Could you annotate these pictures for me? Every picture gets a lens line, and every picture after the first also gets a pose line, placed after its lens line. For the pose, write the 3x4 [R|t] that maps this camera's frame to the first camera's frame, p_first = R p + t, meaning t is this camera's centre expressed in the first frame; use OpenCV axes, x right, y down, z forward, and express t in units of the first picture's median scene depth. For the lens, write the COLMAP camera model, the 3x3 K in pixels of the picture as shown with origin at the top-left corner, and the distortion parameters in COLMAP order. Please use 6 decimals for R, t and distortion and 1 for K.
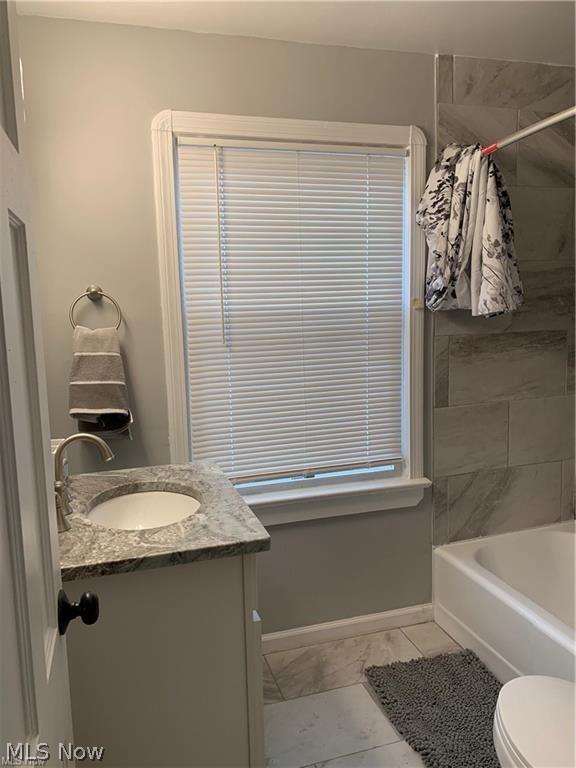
lens RADIAL K [[570.9, 0, 288.0], [0, 570.9, 384.0], [0, 0, 1]] dist [0.086306, -0.118235]
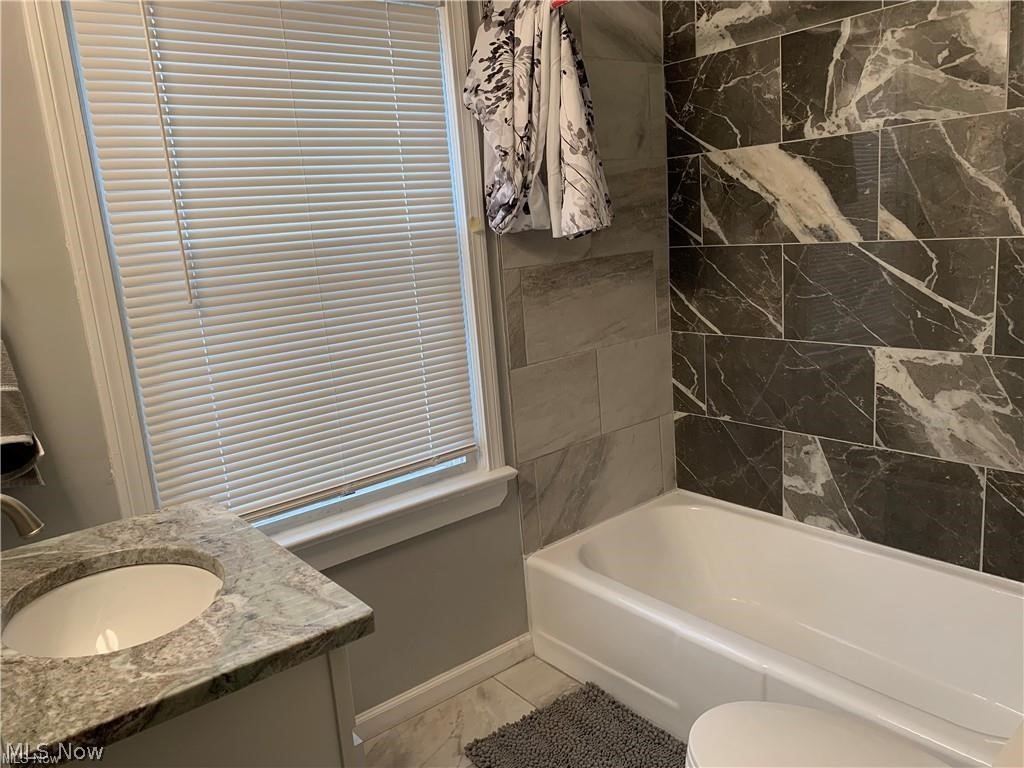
lens RADIAL K [[761.2, 0, 512.0], [0, 761.2, 384.0], [0, 0, 1]] dist [0.086306, -0.118235]
pose [[0.932453, -0.120908, 0.340459, -0.080875], [0.103758, 0.992261, 0.068209, -0.006187], [-0.346071, -0.028277, 0.937782, 0.110882]]
